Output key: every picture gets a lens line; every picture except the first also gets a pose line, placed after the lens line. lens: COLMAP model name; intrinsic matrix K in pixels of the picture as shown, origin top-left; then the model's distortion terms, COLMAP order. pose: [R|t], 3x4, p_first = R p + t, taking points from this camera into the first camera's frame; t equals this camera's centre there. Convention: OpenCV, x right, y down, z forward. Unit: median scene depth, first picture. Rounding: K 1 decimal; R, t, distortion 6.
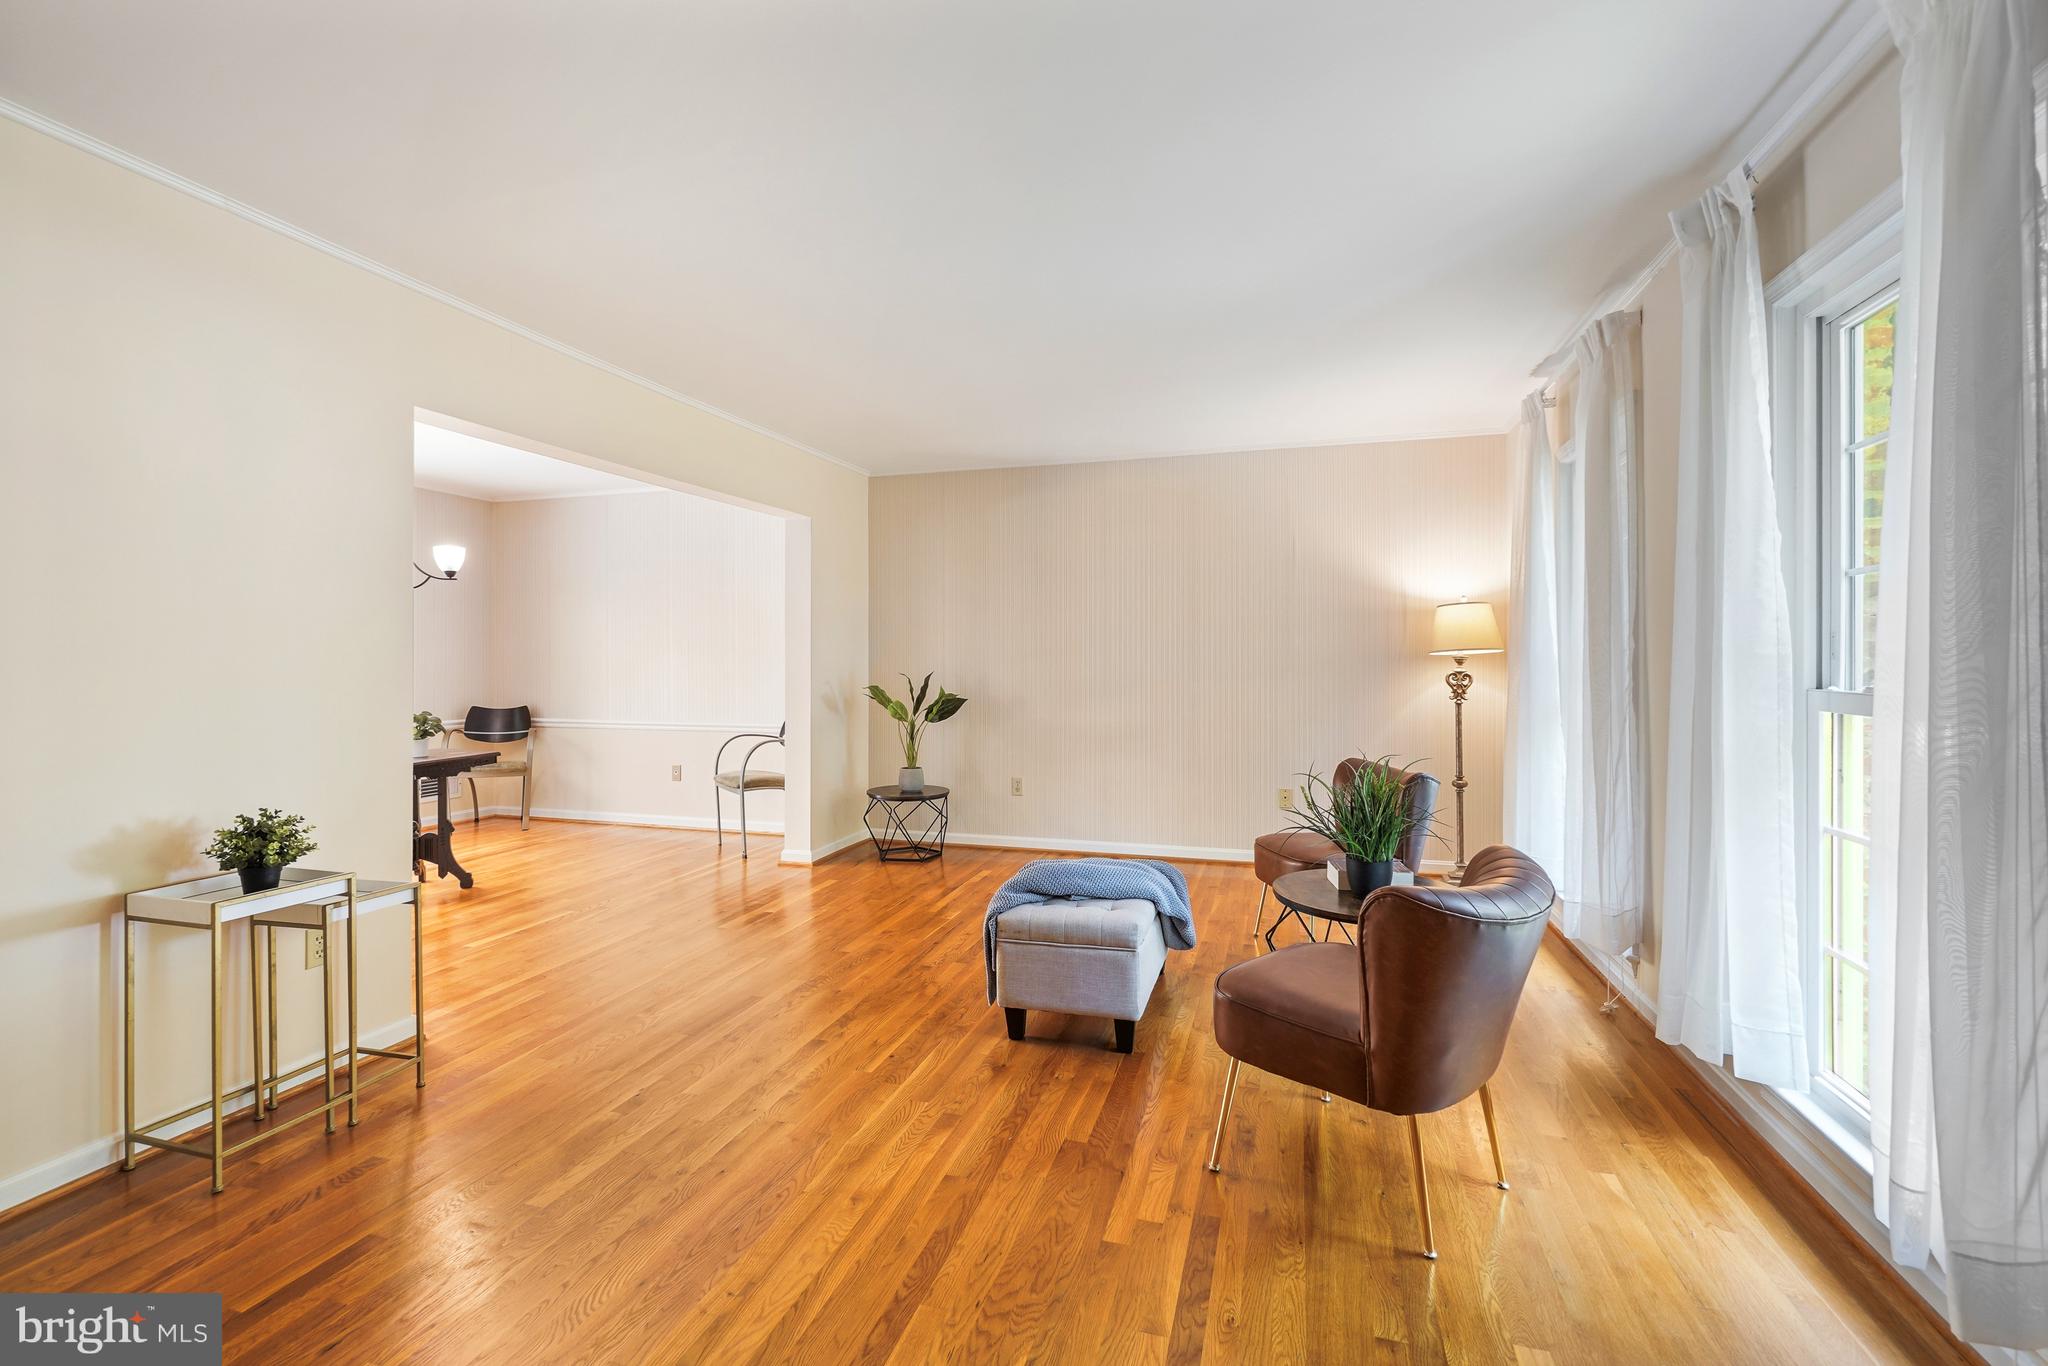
lens RADIAL K [[888.4, 0, 1032.8], [0, 888.4, 676.1], [0, 0, 1]] dist [-0.010191, 0.003383]
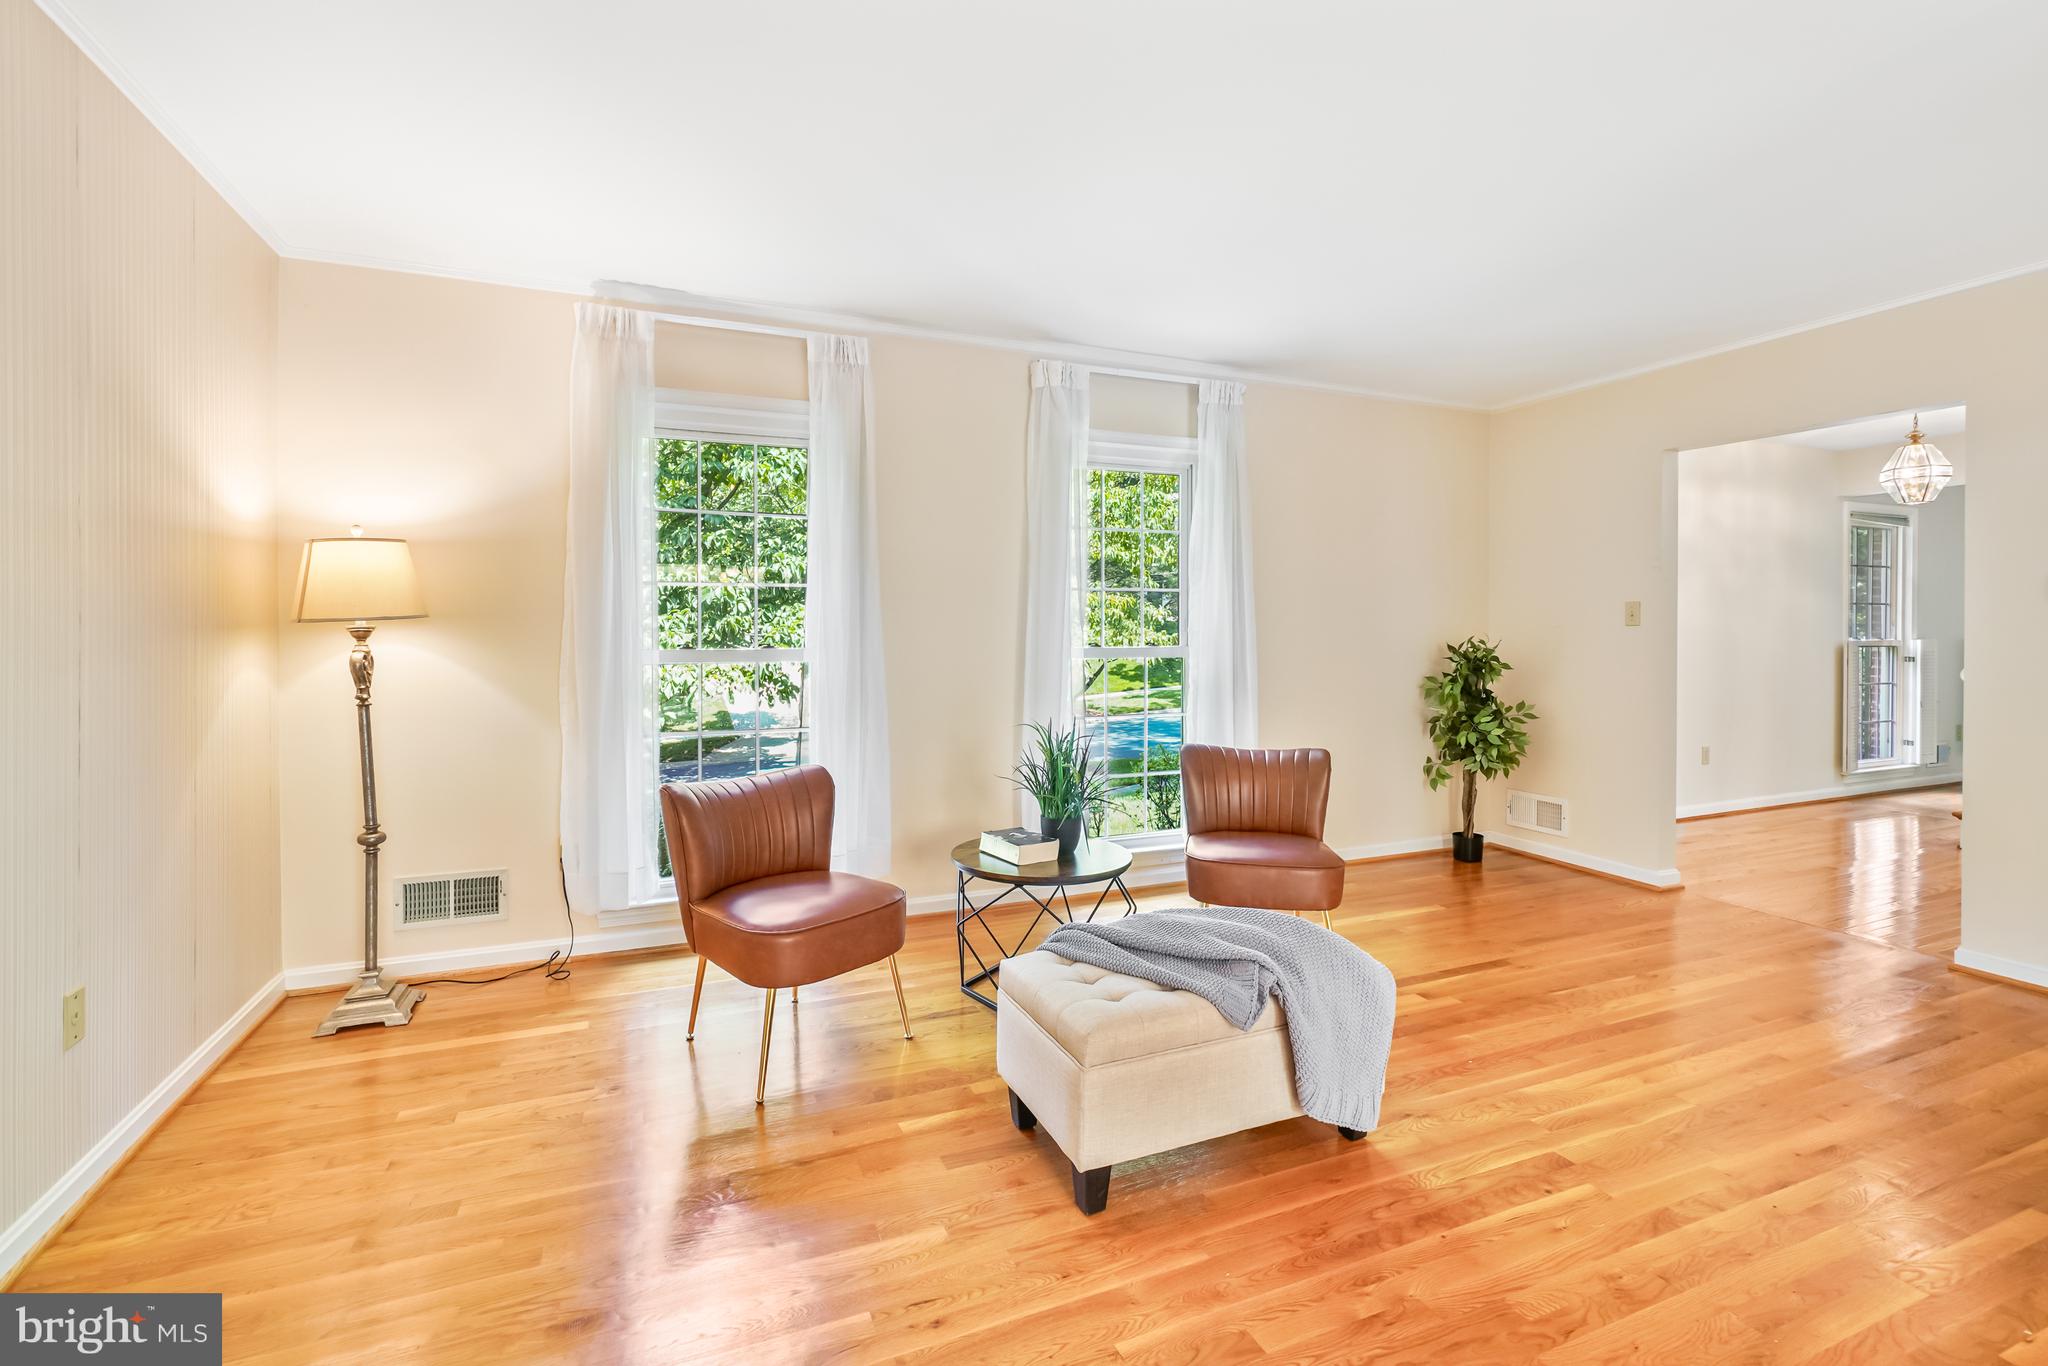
lens RADIAL K [[888.4, 0, 1019.9], [0, 888.4, 668.7], [0, 0, 1]] dist [-0.010191, 0.003383]
pose [[-0.639888, -0.012911, 0.768360, -0.252621], [0.004134, 0.999787, 0.020243, -0.002703], [-0.768457, 0.016129, -0.639698, 1.047646]]
